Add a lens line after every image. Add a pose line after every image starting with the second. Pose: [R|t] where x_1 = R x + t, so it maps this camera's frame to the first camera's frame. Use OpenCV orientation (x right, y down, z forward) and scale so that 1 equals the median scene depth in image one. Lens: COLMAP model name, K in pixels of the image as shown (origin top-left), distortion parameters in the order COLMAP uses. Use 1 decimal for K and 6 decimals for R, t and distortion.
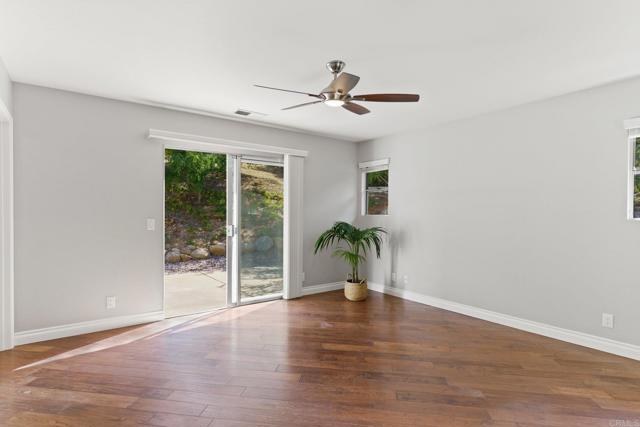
lens RADIAL K [[332.4, 0, 318.8], [0, 332.4, 215.0], [0, 0, 1]] dist [-0.003323, 0.000154]
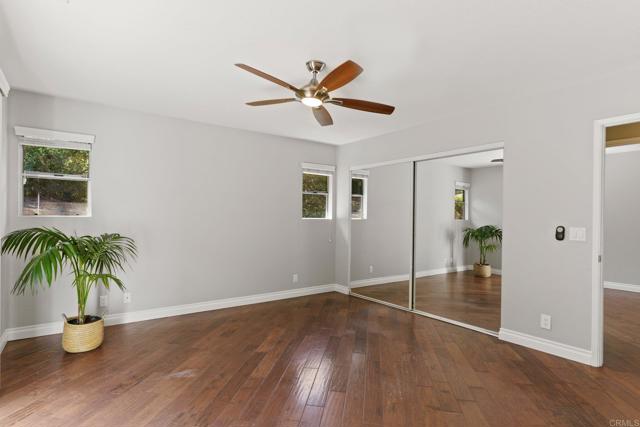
lens RADIAL K [[332.4, 0, 318.8], [0, 332.4, 215.0], [0, 0, 1]] dist [-0.003323, 0.000154]
pose [[0.008564, 0.003635, 0.999957, -0.671123], [-0.001508, 0.999992, -0.003622, -0.000325], [-0.999962, -0.001477, 0.008569, 0.707043]]
